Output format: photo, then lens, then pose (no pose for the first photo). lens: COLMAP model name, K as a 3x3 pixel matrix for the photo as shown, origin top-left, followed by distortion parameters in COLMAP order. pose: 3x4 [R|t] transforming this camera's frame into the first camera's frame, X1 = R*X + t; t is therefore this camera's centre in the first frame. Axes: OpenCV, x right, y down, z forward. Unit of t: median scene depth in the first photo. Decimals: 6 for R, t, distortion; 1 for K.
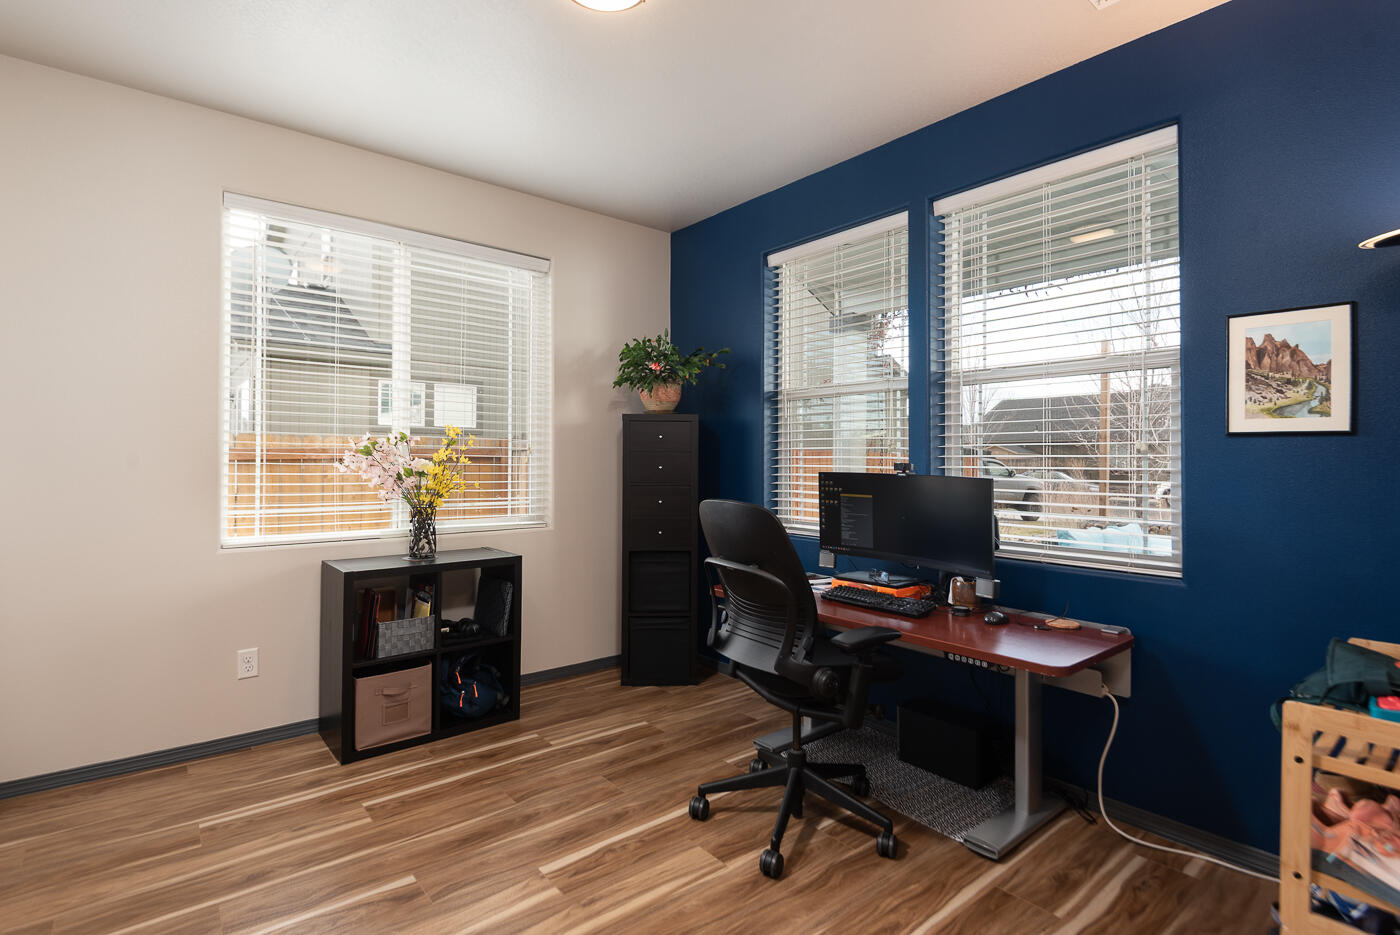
lens RADIAL K [[681.3, 0, 695.9], [0, 681.3, 463.1], [0, 0, 1]] dist [0.037987, -0.000074]
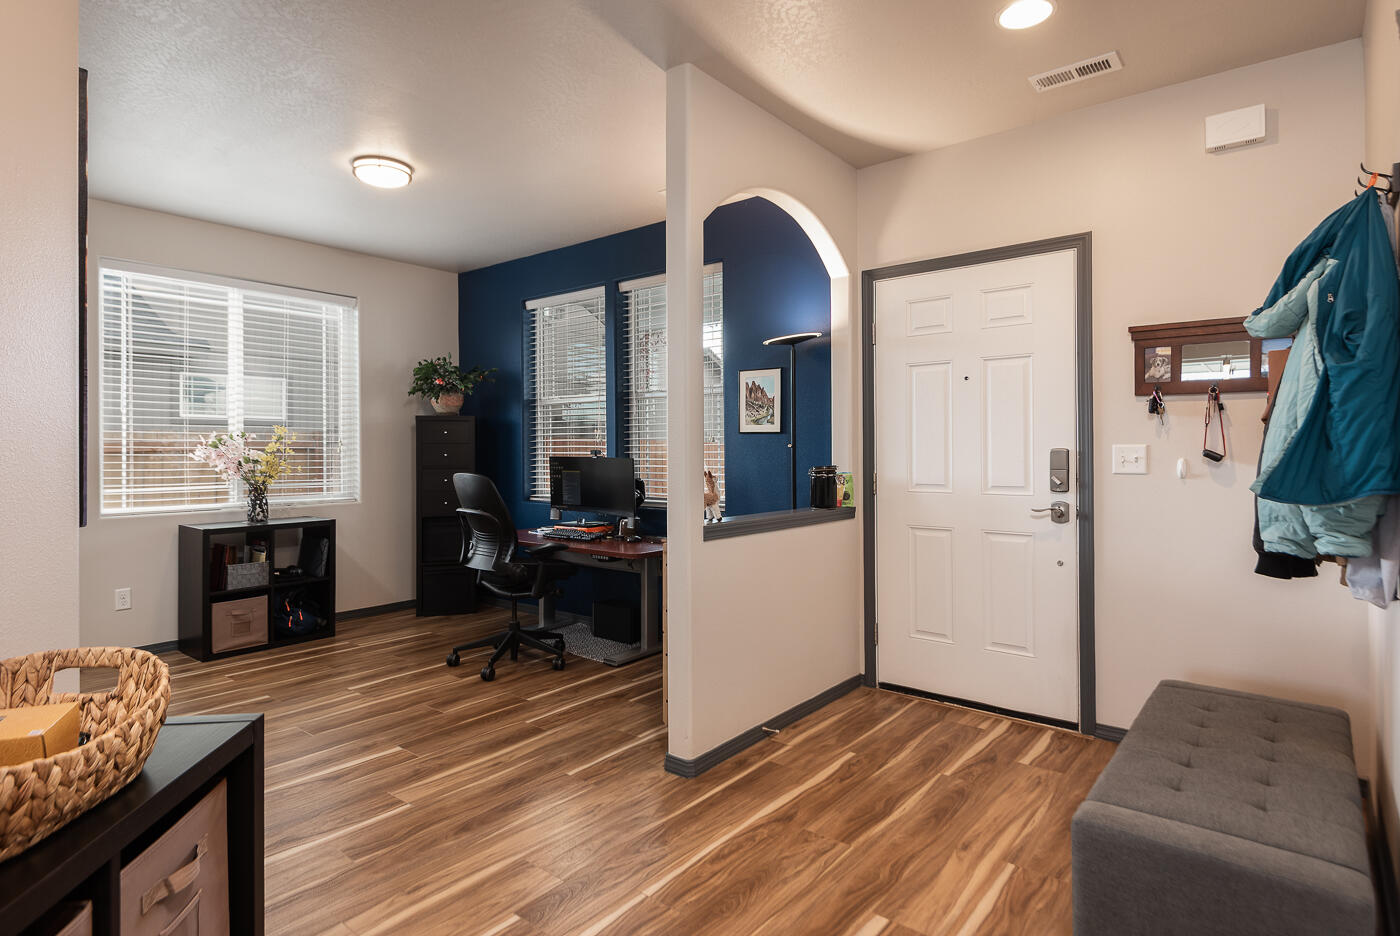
lens RADIAL K [[760.9, 0, 702.7], [0, 760.9, 454.5], [0, 0, 1]] dist [0.033325, -0.014764]
pose [[0.980967, -0.010645, 0.193883, 0.186002], [0.010276, 0.999943, 0.002909, 0.007022], [-0.193903, -0.000861, 0.981020, -0.705970]]
